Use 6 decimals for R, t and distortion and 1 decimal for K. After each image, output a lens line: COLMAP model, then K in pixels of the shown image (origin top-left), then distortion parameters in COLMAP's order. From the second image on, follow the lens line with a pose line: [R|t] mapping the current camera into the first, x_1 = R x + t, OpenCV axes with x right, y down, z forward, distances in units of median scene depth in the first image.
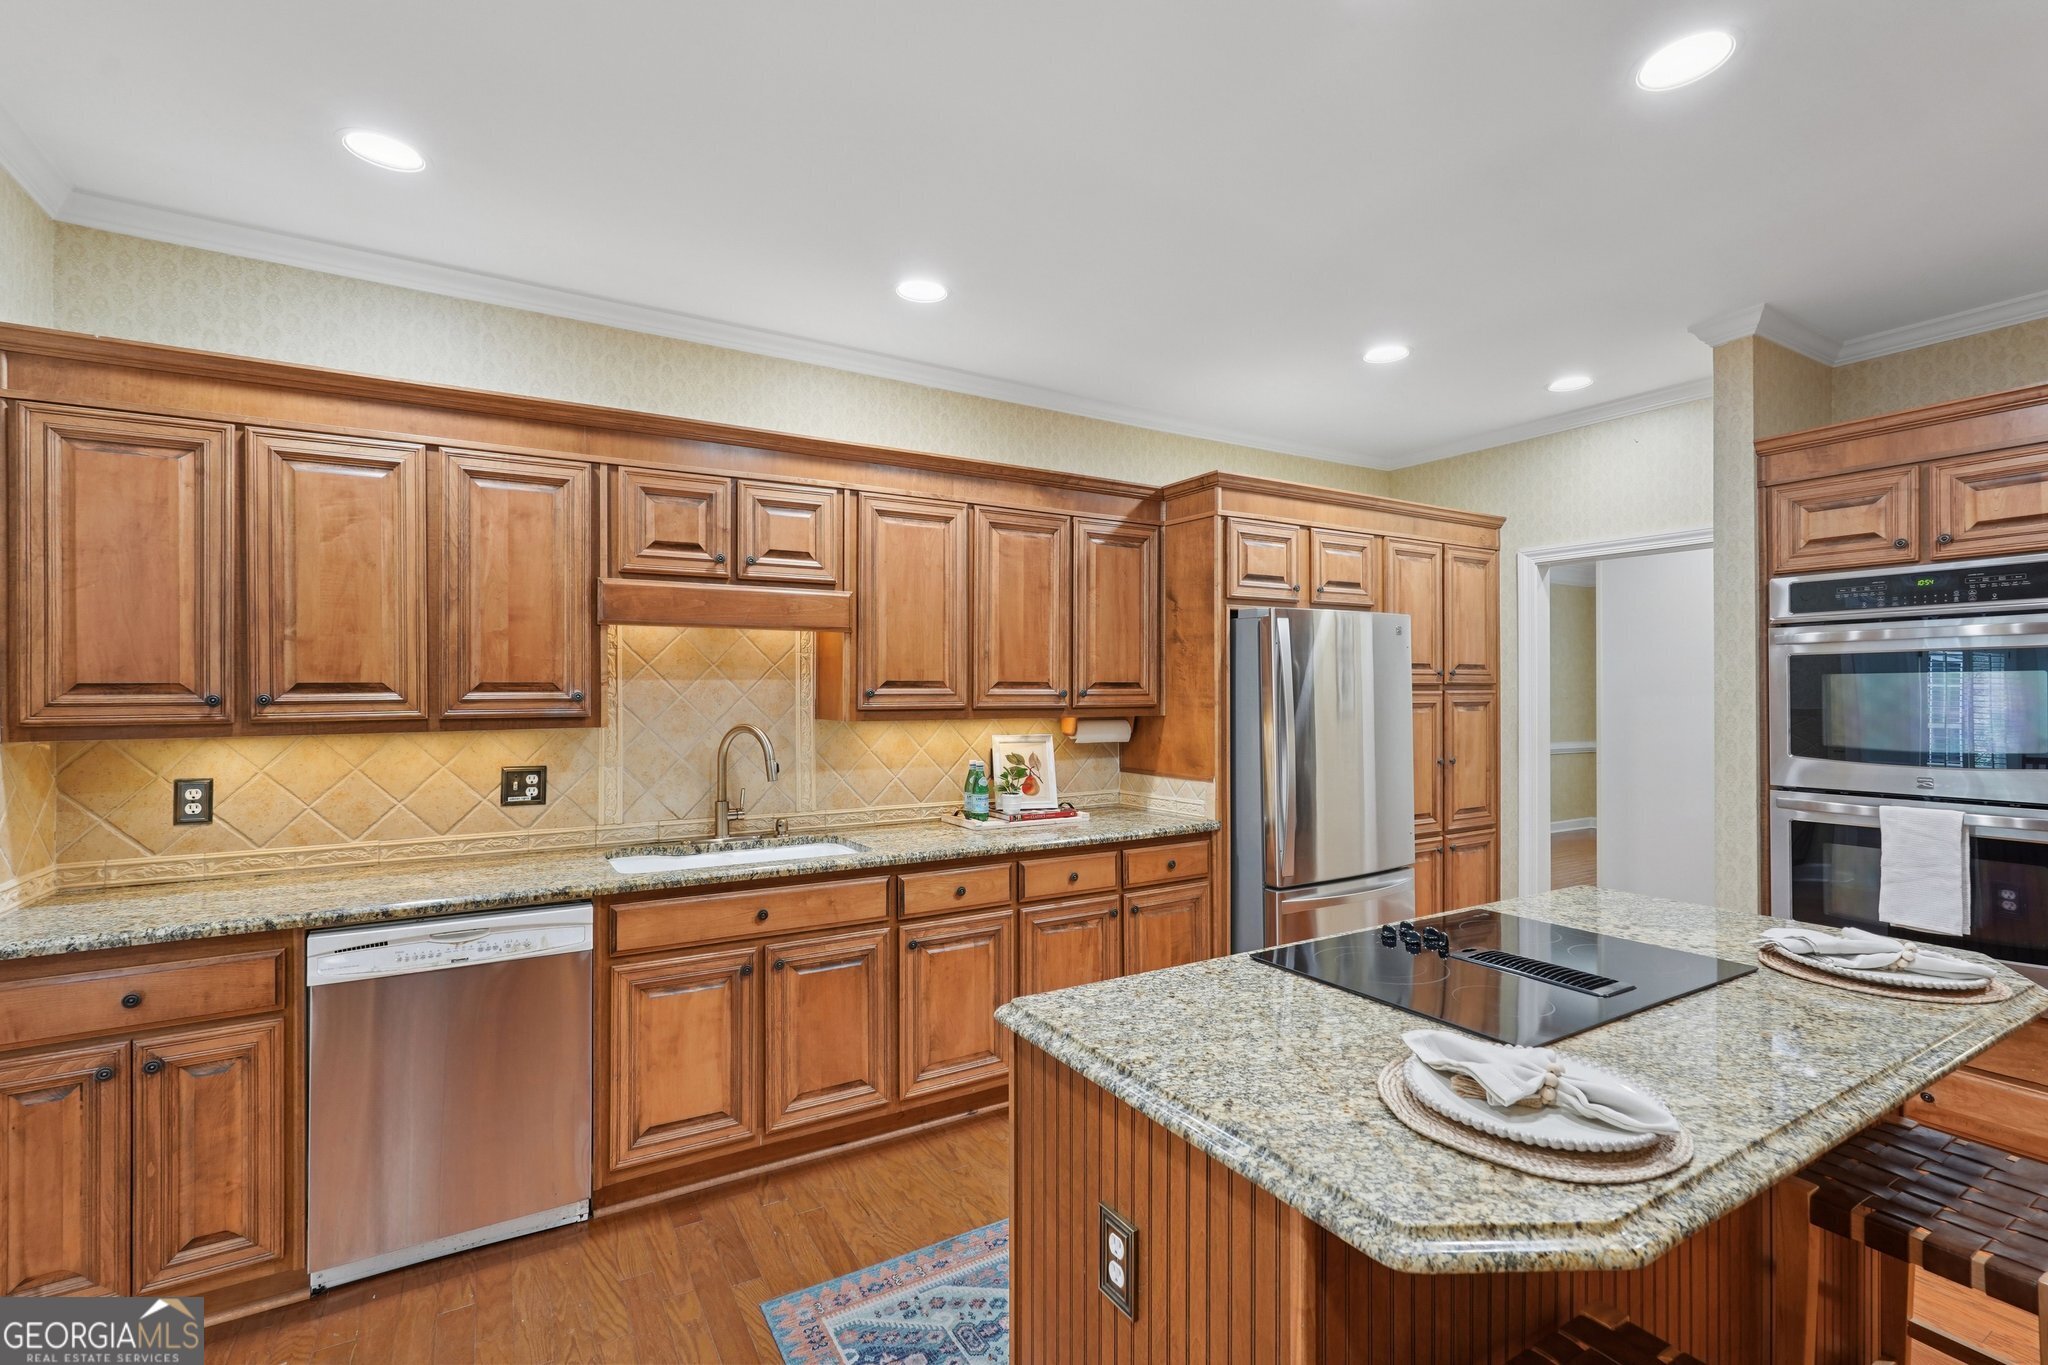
lens RADIAL K [[915.0, 0, 1028.6], [0, 915.0, 683.2], [0, 0, 1]] dist [-0.003942, 0.004791]
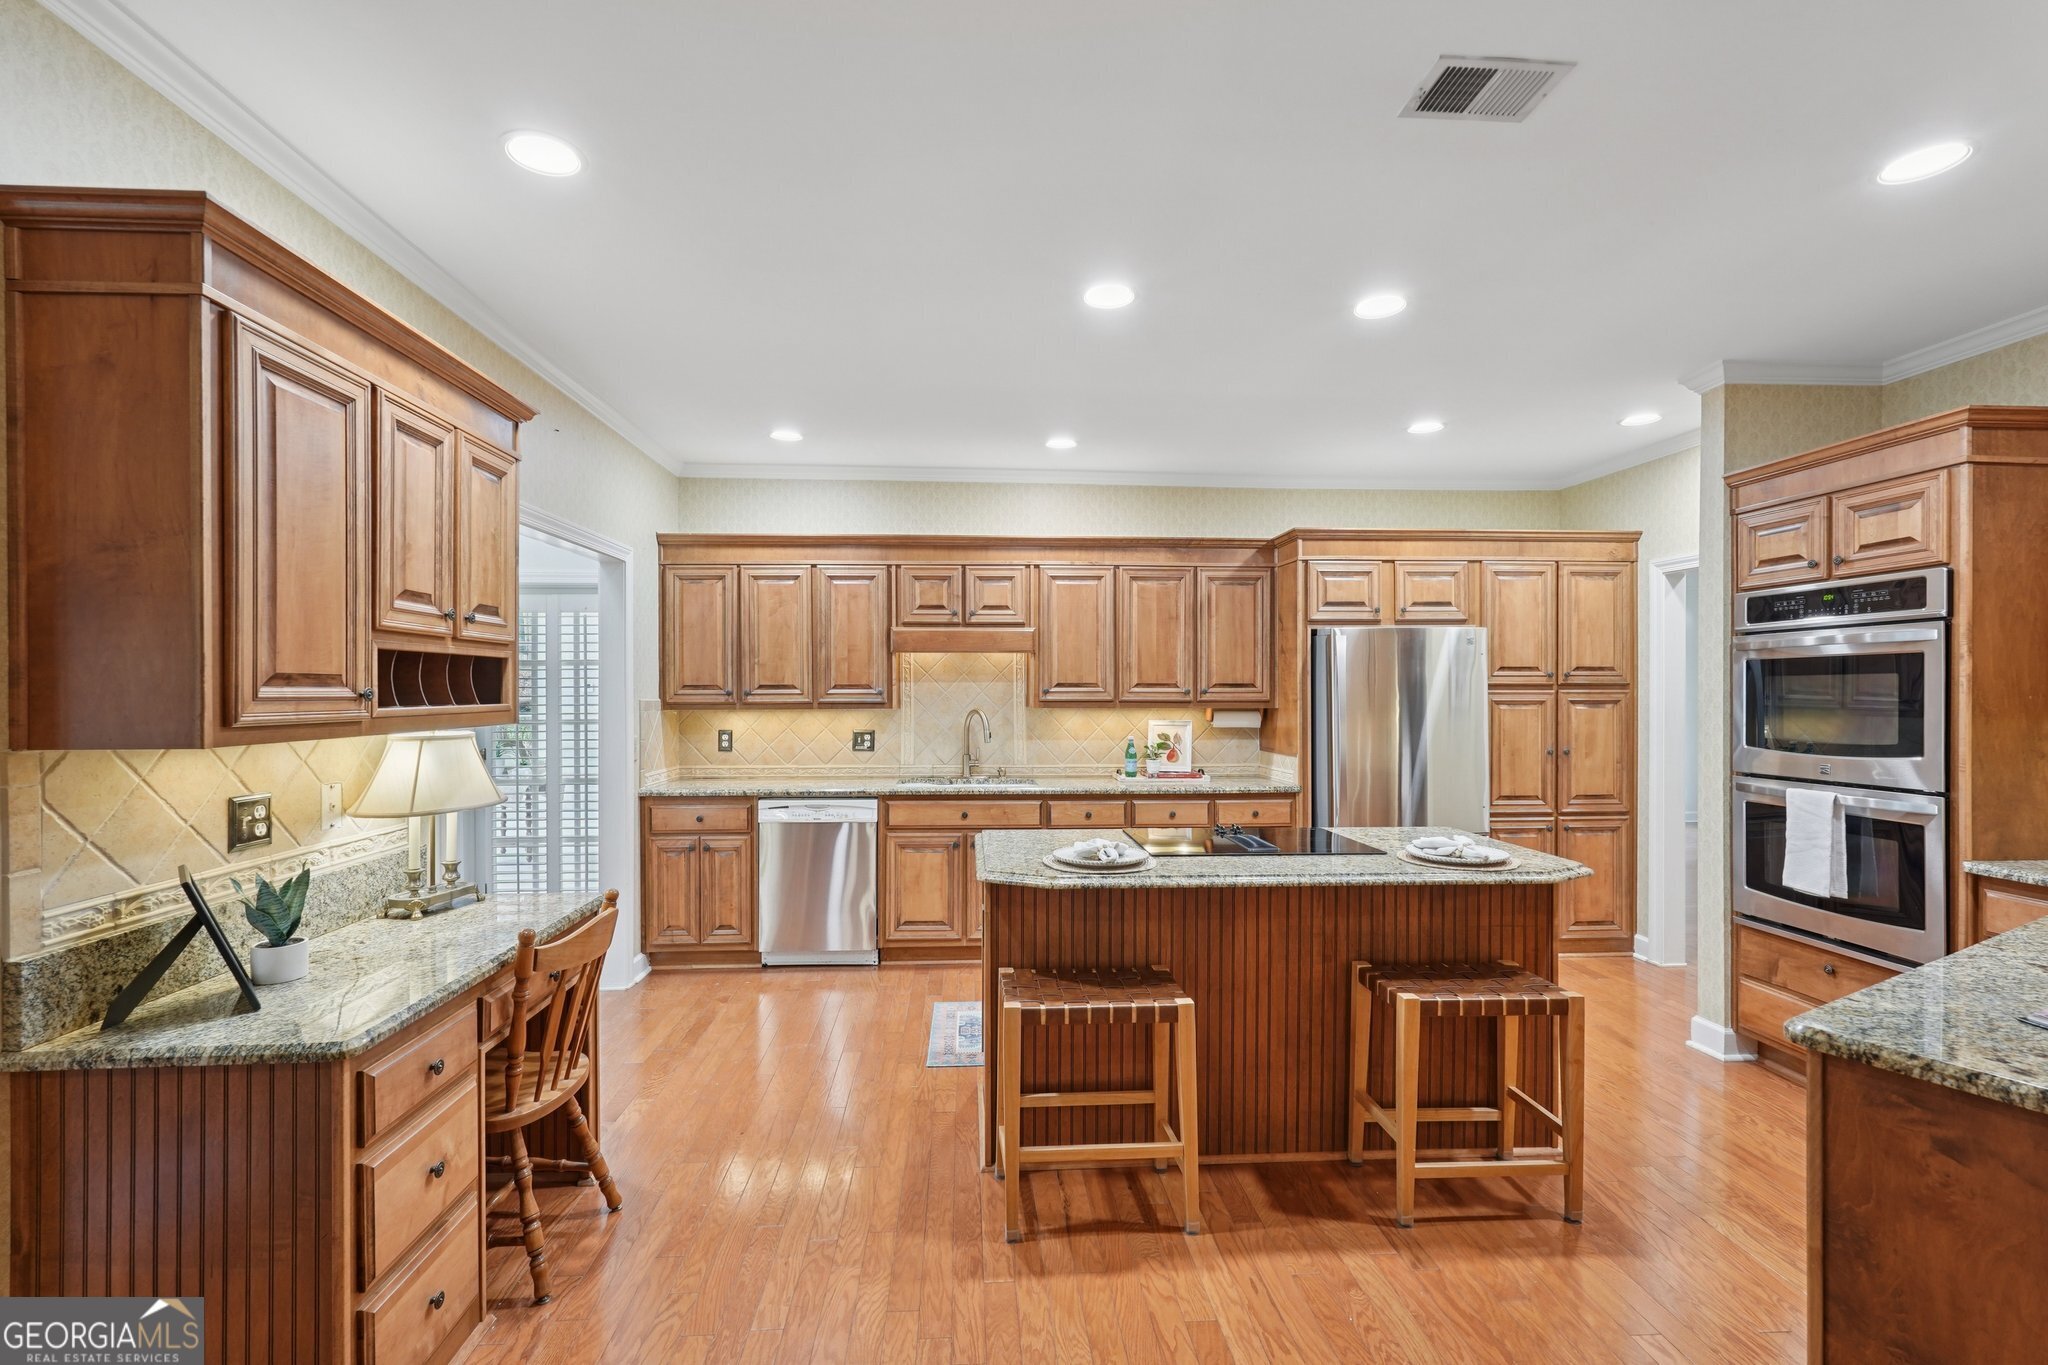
lens RADIAL K [[915.0, 0, 1020.7], [0, 915.0, 687.1], [0, 0, 1]] dist [-0.003942, 0.004791]
pose [[0.886647, 0.000347, -0.462447, 0.555192], [0.001614, 0.999991, 0.003845, -0.001731], [0.462444, -0.004155, 0.886639, -0.463748]]
